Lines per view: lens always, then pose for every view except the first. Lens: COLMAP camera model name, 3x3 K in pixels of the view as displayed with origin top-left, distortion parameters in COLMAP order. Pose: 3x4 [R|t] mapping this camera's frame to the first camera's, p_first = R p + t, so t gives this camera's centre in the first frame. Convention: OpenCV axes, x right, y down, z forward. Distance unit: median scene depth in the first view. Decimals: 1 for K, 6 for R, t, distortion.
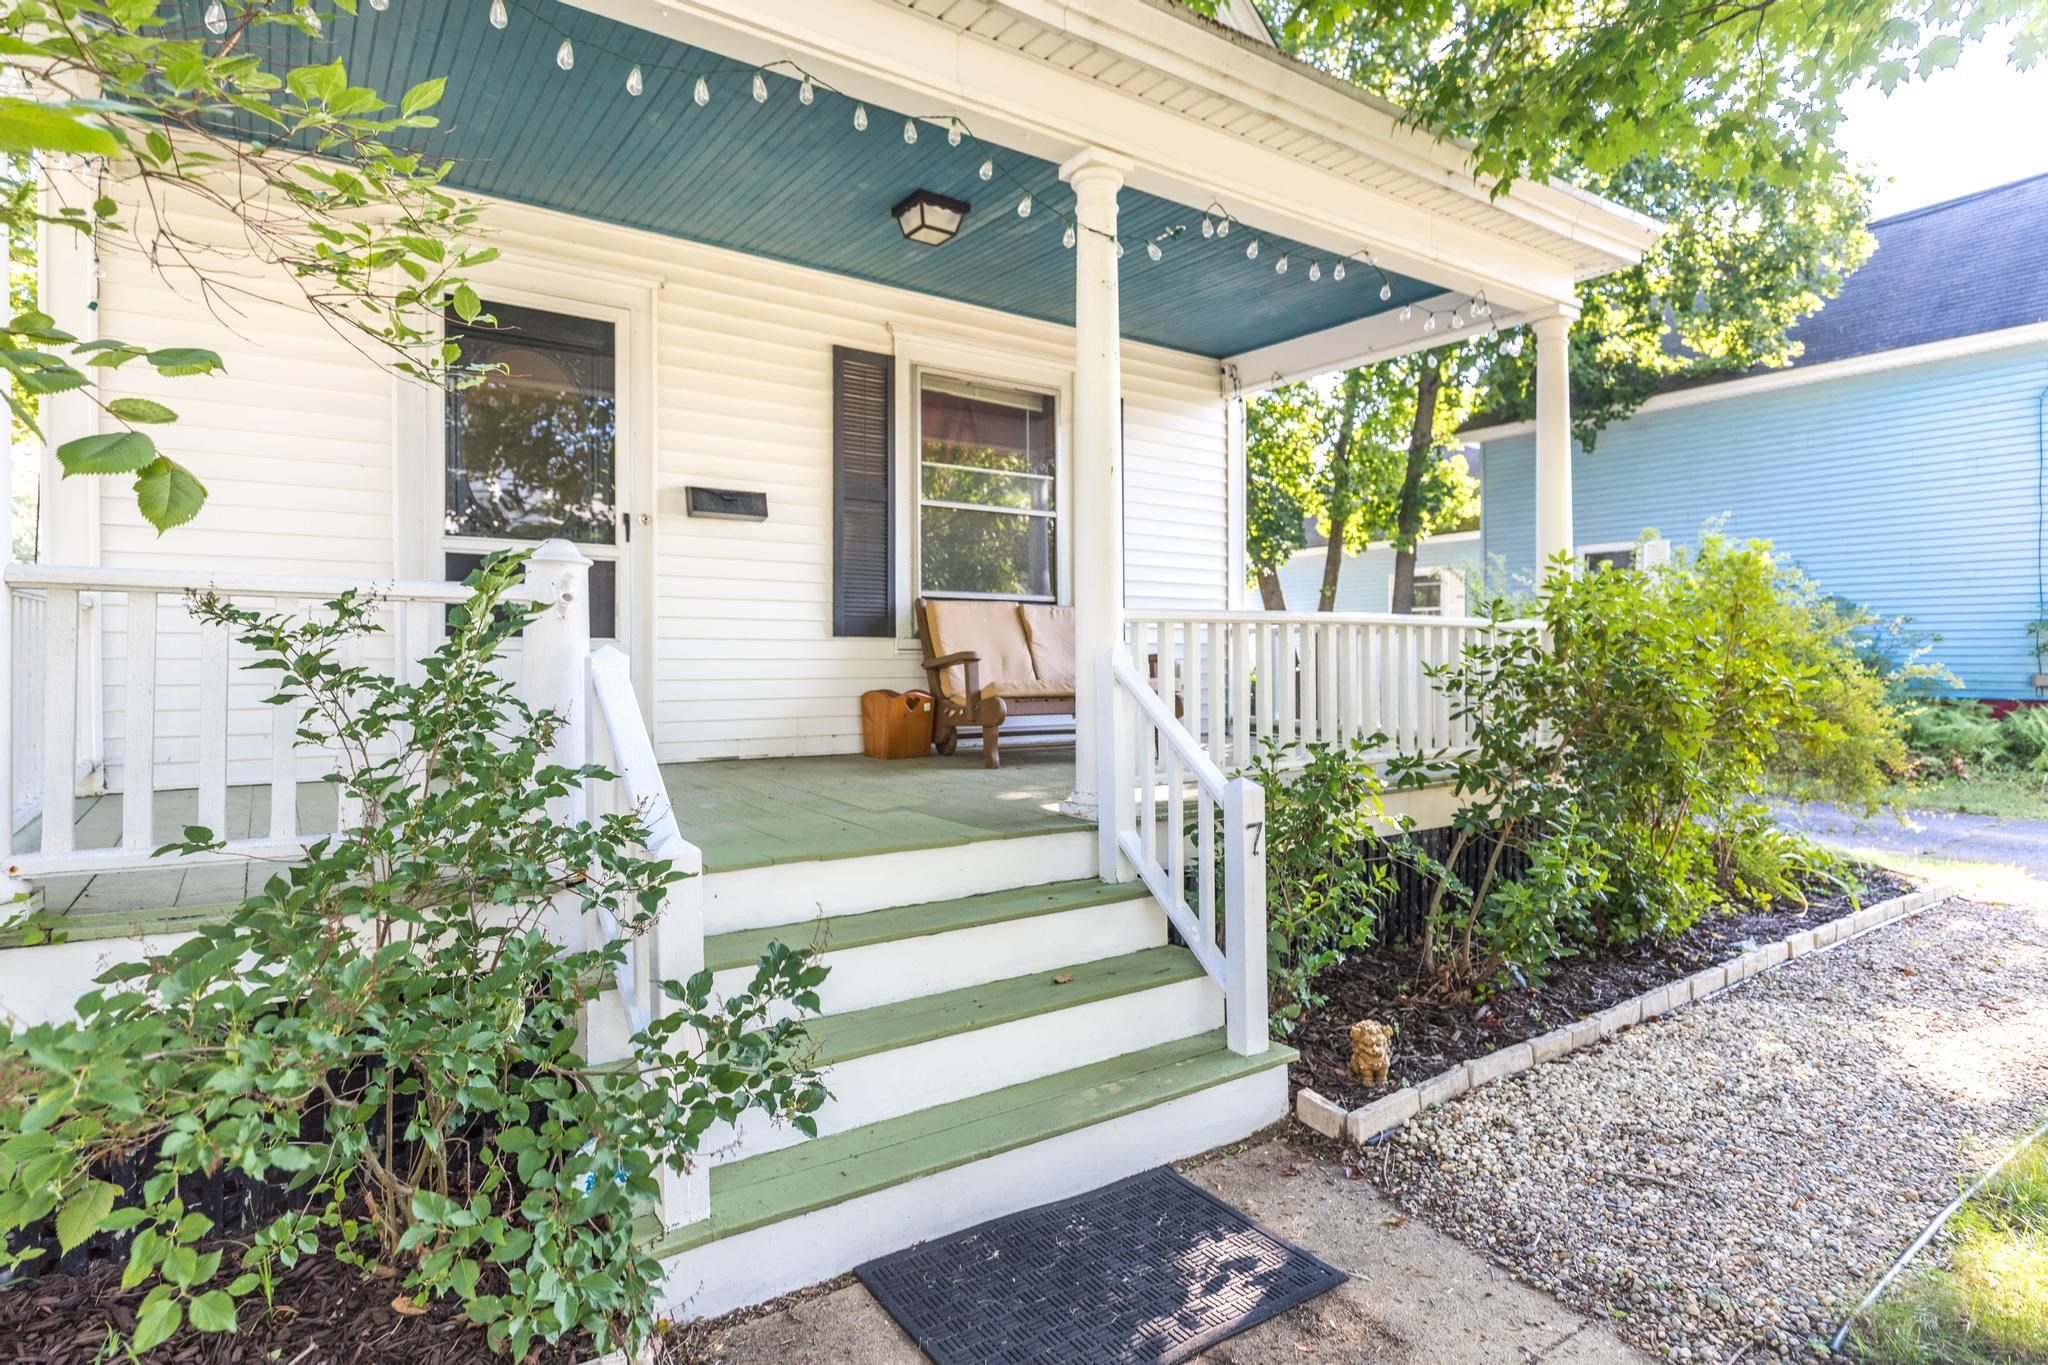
lens RADIAL K [[1115.8, 0, 1031.5], [0, 1115.8, 680.4], [0, 0, 1]] dist [-0.004243, -0.000377]
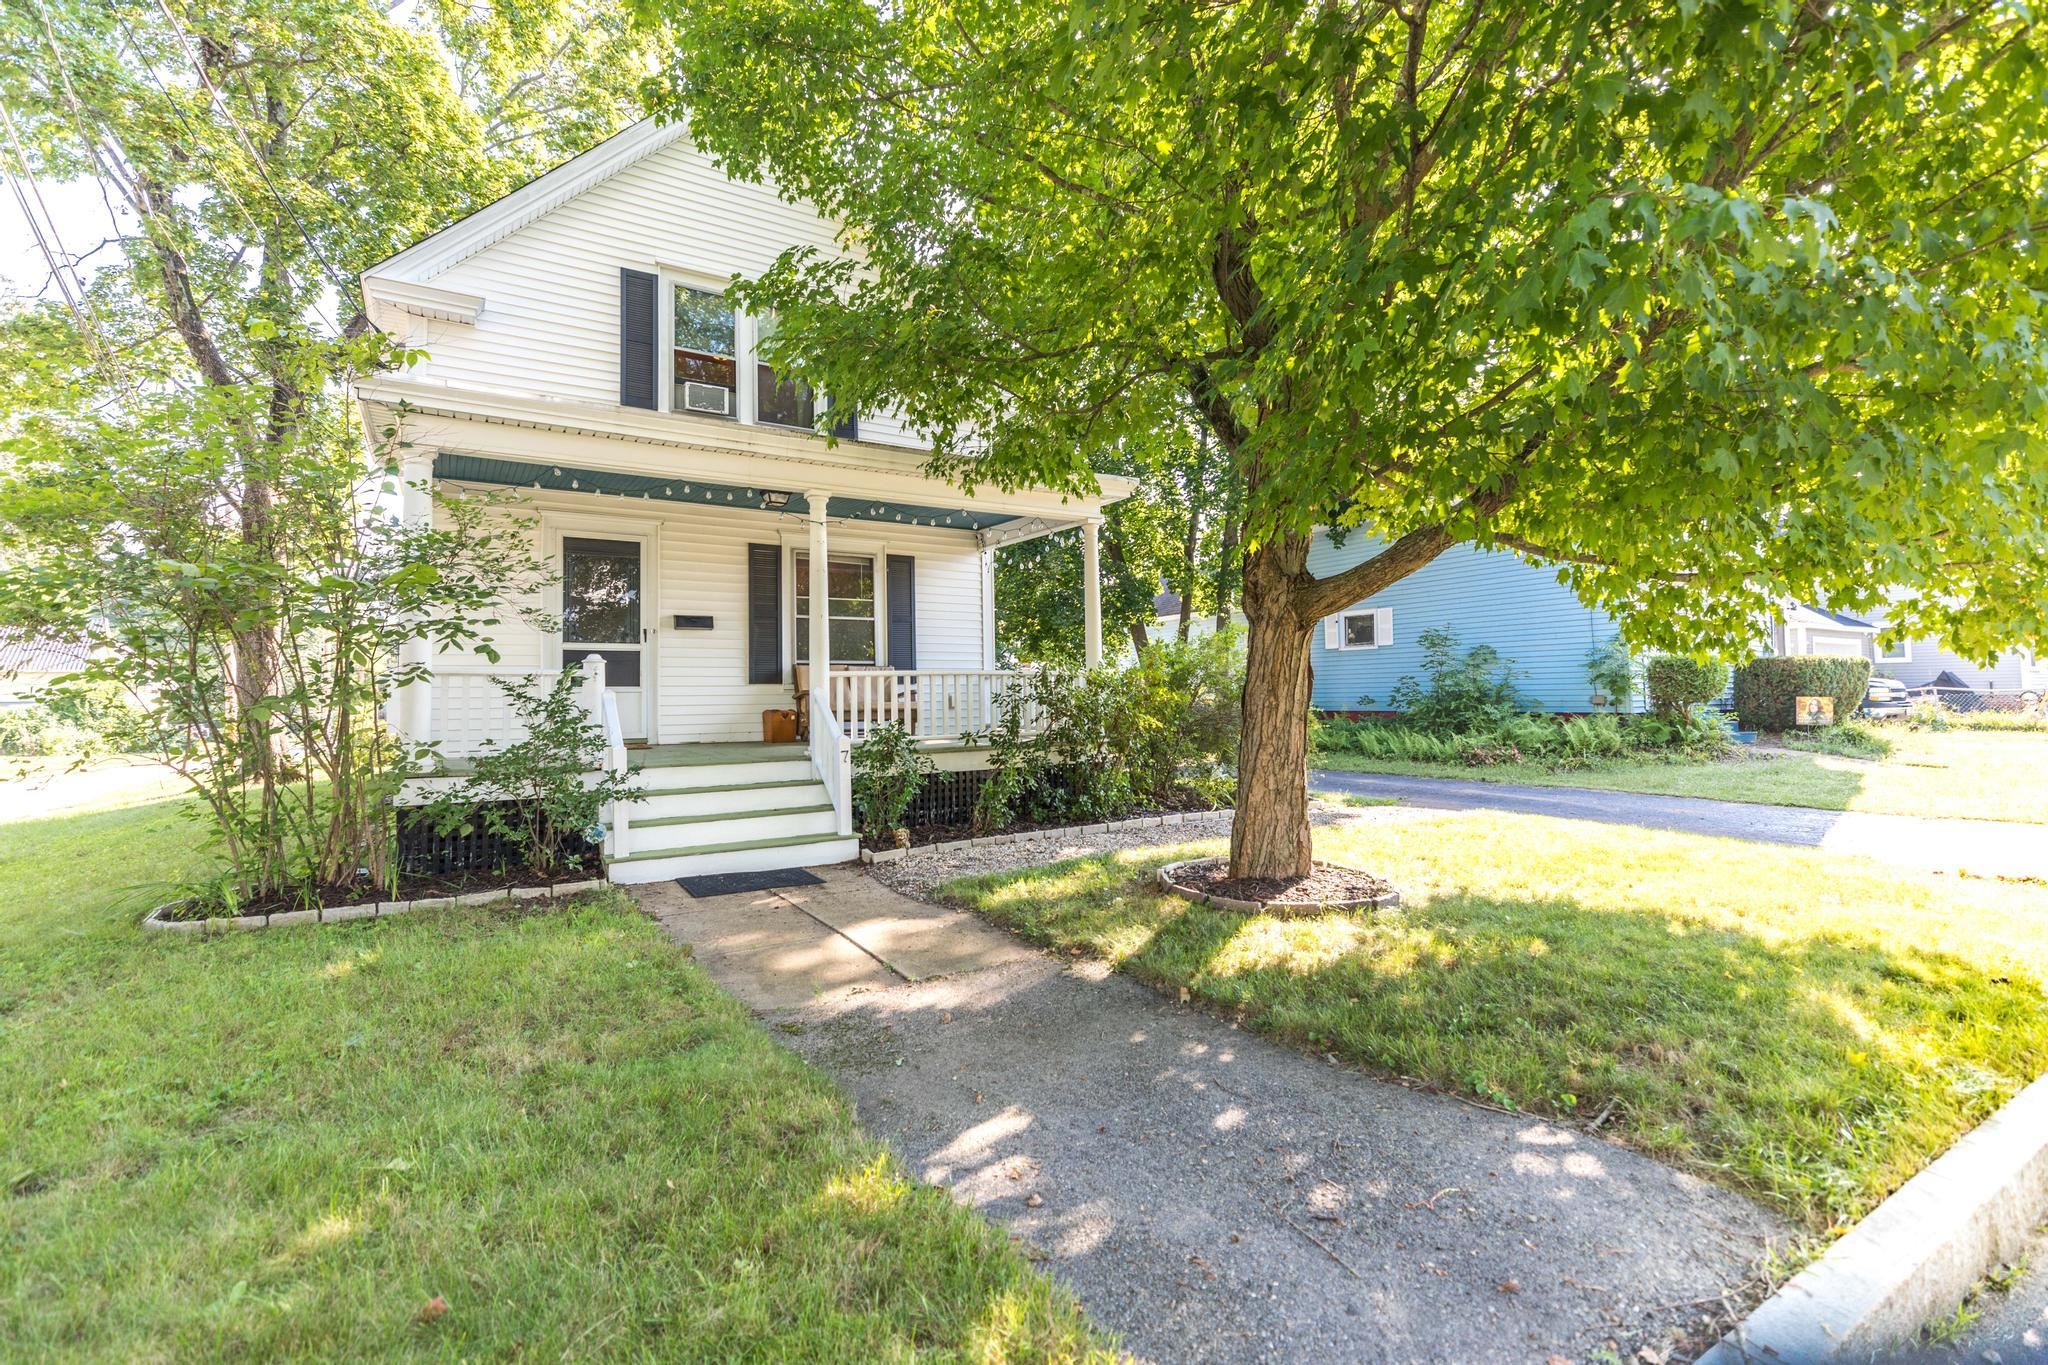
lens RADIAL K [[952.4, 0, 1019.9], [0, 952.4, 675.2], [0, 0, 1]] dist [-0.002192, -0.000056]
pose [[0.998483, -0.015804, -0.052746, 0.449895], [0.013540, 0.998983, -0.043014, 0.029181], [0.053372, 0.042235, 0.997681, -0.788467]]
